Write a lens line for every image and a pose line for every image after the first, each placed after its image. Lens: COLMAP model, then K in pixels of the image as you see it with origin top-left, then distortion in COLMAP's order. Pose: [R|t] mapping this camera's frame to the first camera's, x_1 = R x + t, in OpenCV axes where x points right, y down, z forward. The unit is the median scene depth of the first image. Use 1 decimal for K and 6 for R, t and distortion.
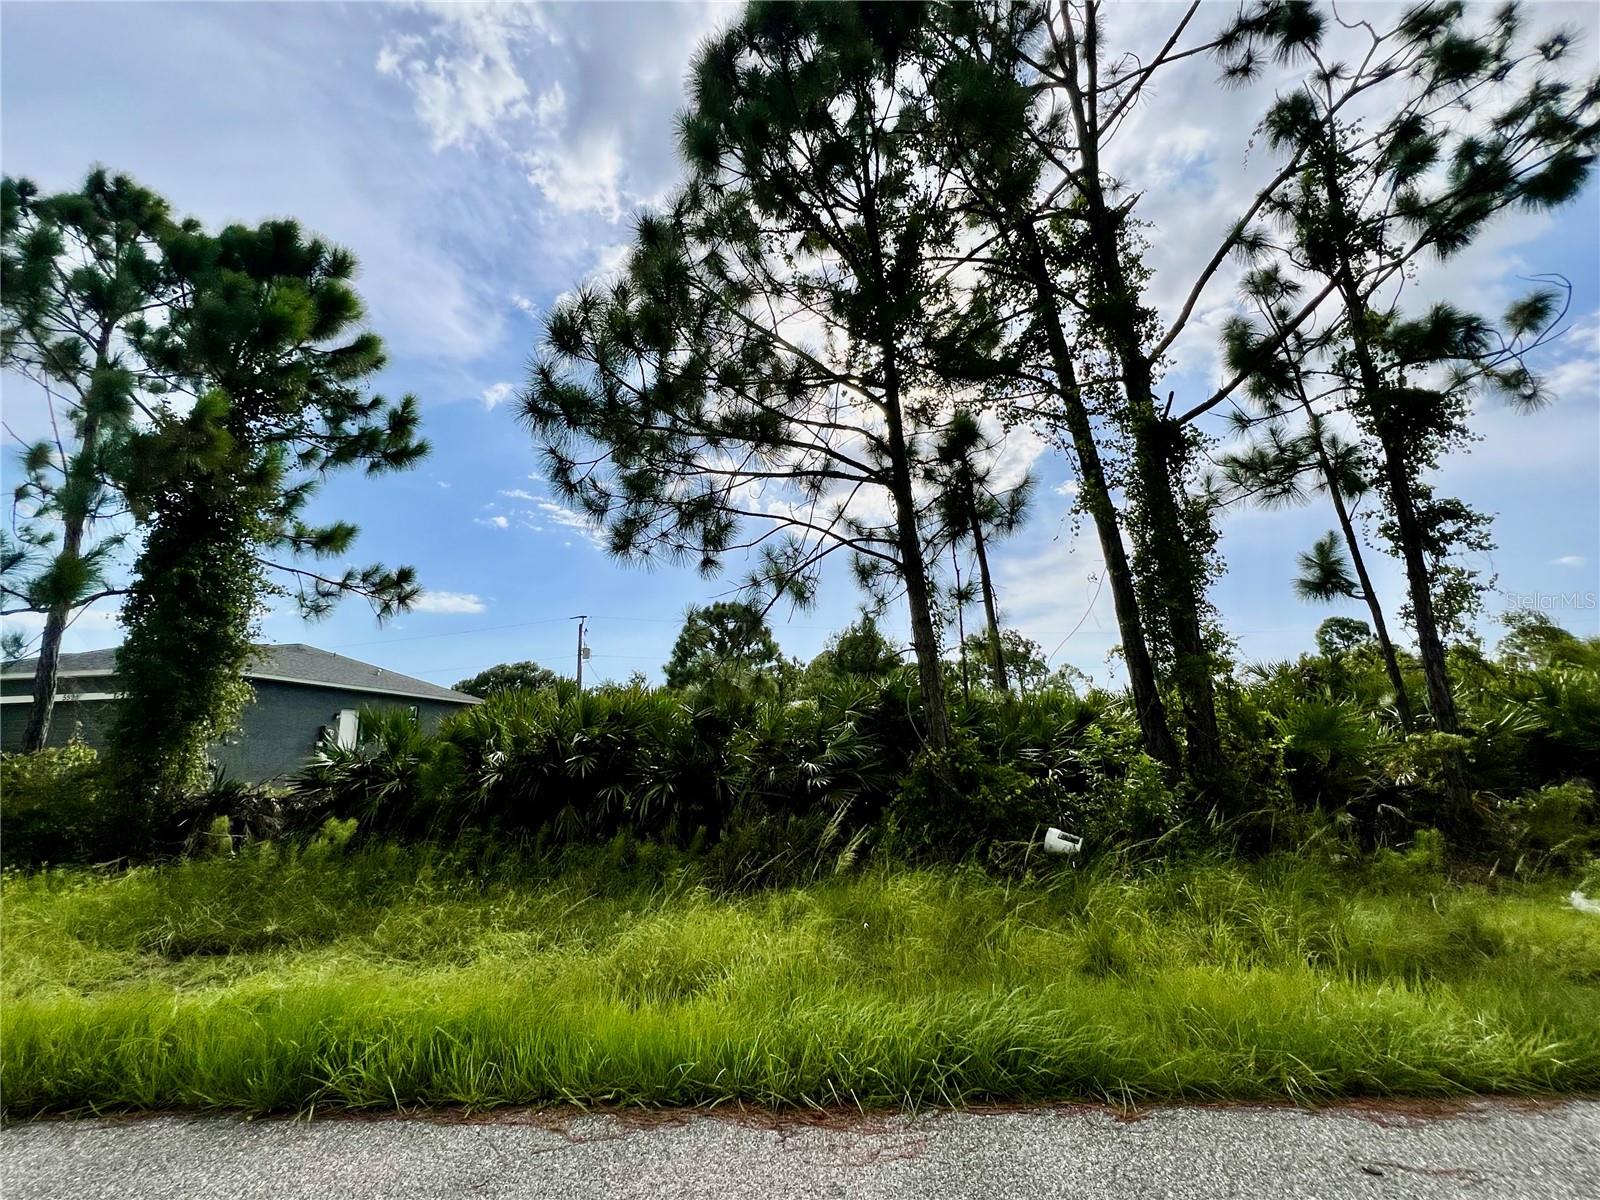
lens RADIAL K [[644.9, 0, 812.5], [0, 644.9, 607.1], [0, 0, 1]] dist [0.002894, 0.000304]
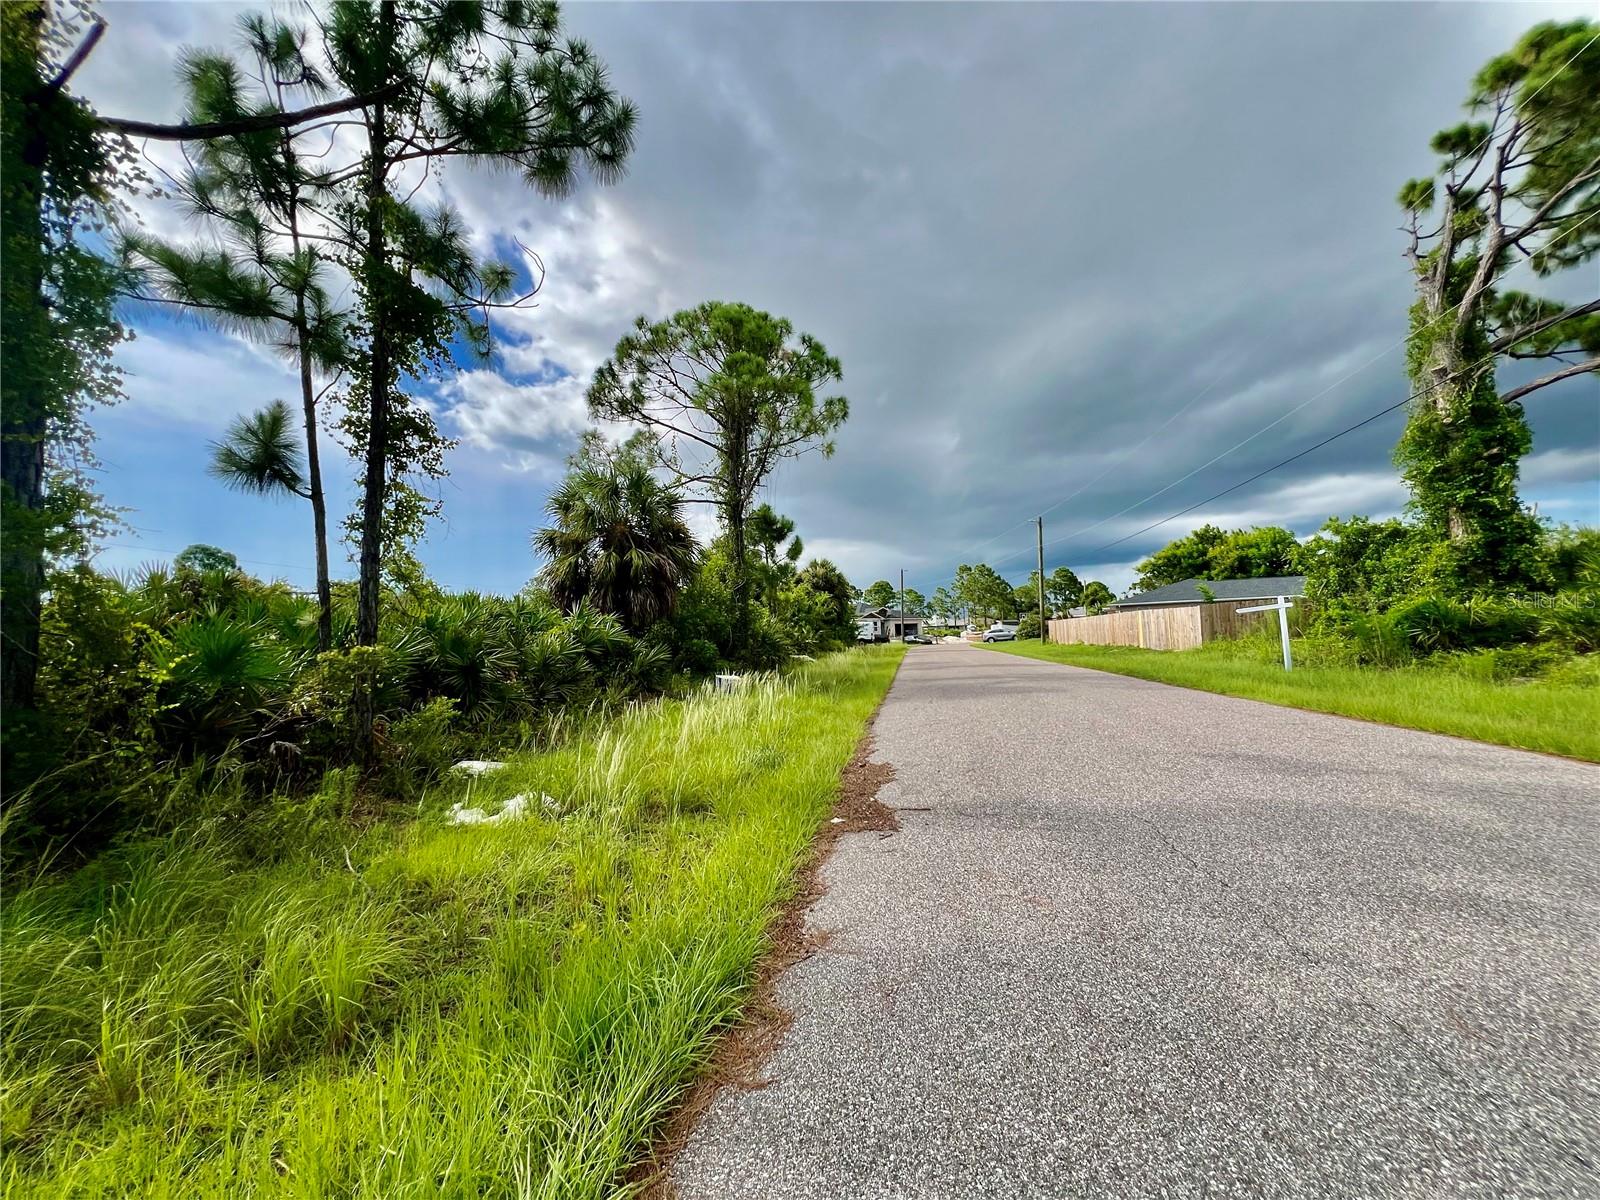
lens RADIAL K [[644.9, 0, 812.5], [0, 644.9, 607.1], [0, 0, 1]] dist [0.002894, 0.000304]
pose [[0.127200, 0.083191, 0.988382, 0.134635], [-0.187024, 0.980614, -0.058468, 0.055623], [-0.974085, -0.177414, 0.140293, 0.243681]]
